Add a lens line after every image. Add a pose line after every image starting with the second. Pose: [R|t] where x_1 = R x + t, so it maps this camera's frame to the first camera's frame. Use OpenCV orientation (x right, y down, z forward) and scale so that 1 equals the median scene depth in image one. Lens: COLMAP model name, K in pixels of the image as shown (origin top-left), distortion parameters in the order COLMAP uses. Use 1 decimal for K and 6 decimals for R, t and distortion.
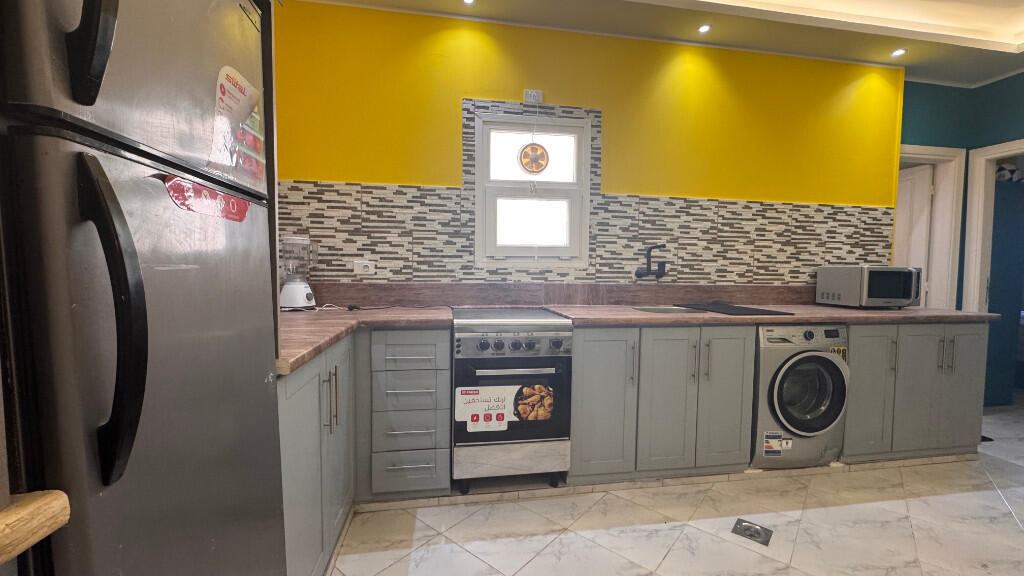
lens RADIAL K [[410.5, 0, 512.0], [0, 410.5, 288.0], [0, 0, 1]] dist [-0.000746, -0.000097]
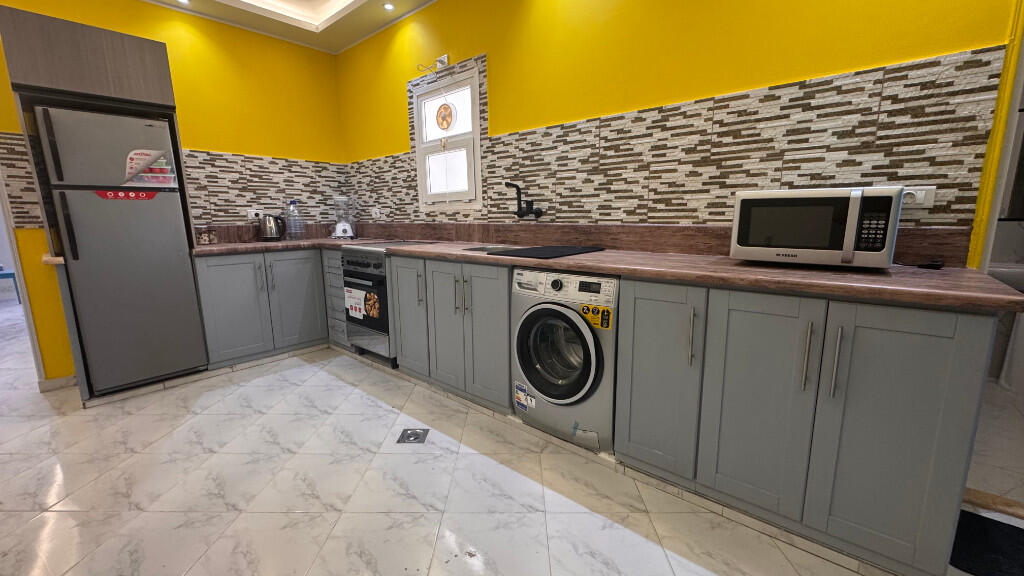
lens RADIAL K [[410.5, 0, 512.0], [0, 410.5, 288.0], [0, 0, 1]] dist [-0.000746, -0.000097]
pose [[0.632937, 0.116303, -0.765418, 1.129707], [-0.017633, 0.990561, 0.135931, 0.009992], [0.774002, -0.072539, 0.629014, 0.361399]]
